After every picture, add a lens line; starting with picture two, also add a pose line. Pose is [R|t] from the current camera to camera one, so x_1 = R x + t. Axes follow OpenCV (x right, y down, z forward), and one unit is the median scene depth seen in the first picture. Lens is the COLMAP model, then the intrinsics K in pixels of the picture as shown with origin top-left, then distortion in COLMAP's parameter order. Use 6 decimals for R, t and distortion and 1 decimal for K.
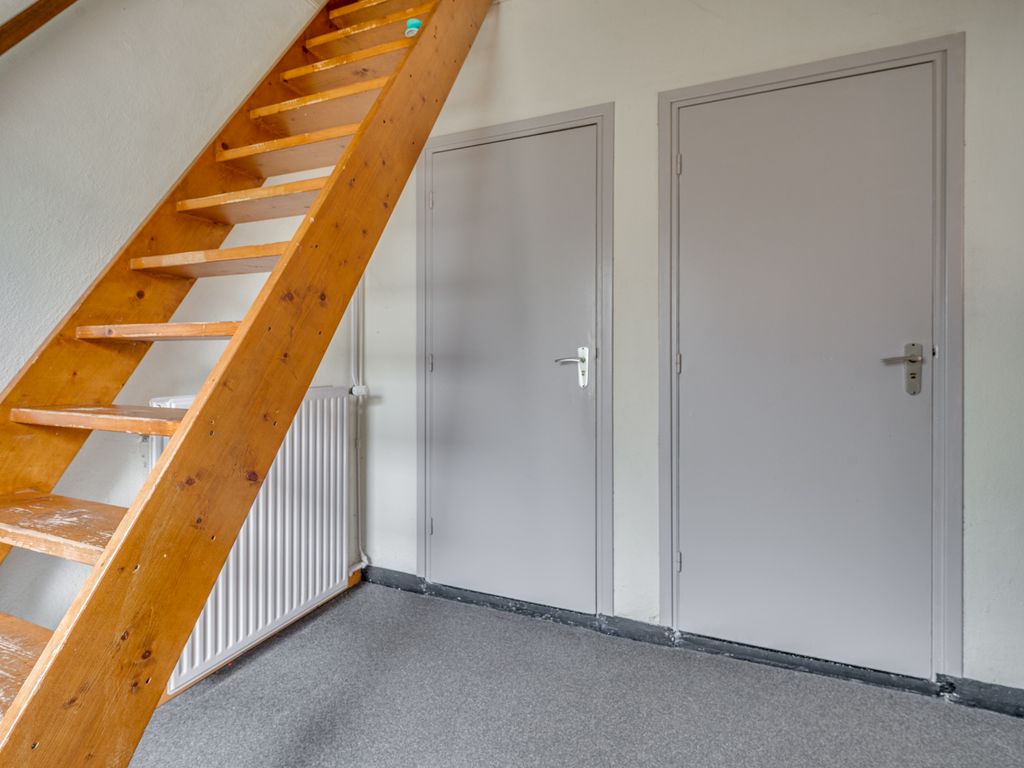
lens RADIAL K [[673.0, 0, 529.8], [0, 673.0, 382.1], [0, 0, 1]] dist [-0.001733, -0.000596]
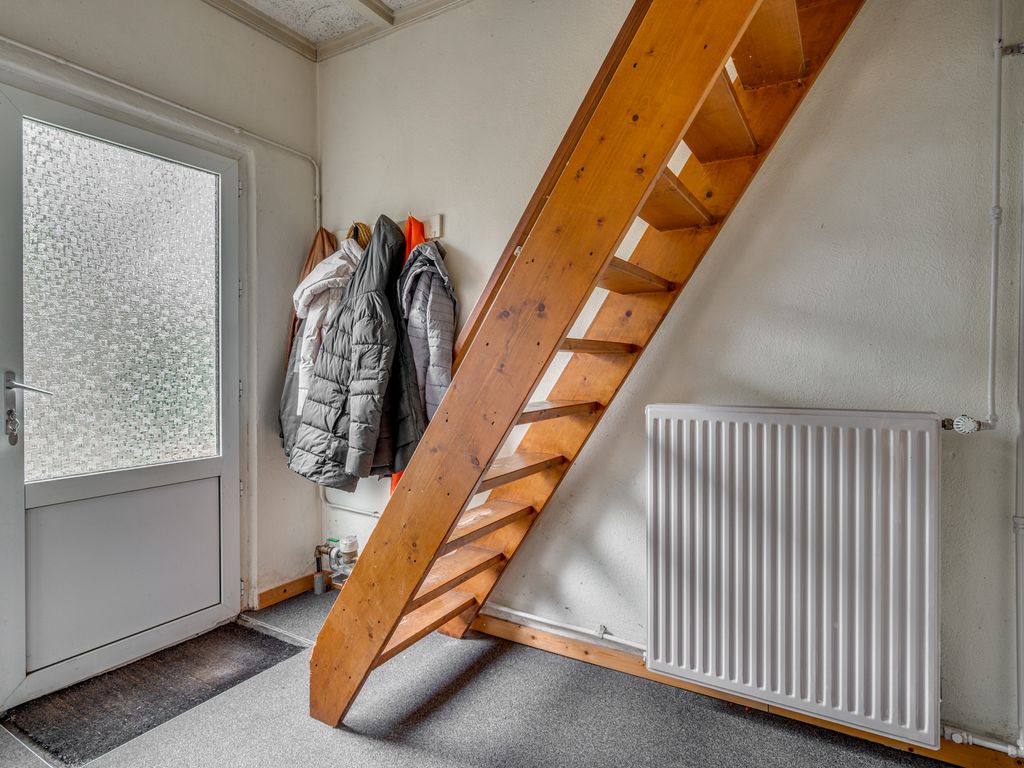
lens RADIAL K [[664.9, 0, 494.9], [0, 664.9, 379.1], [0, 0, 1]] dist [-0.002176, -0.000736]
pose [[-0.380551, 0.022895, -0.924476, 0.668048], [-0.030984, 0.998817, 0.037490, -0.057239], [0.924241, 0.042910, -0.379391, 1.372778]]
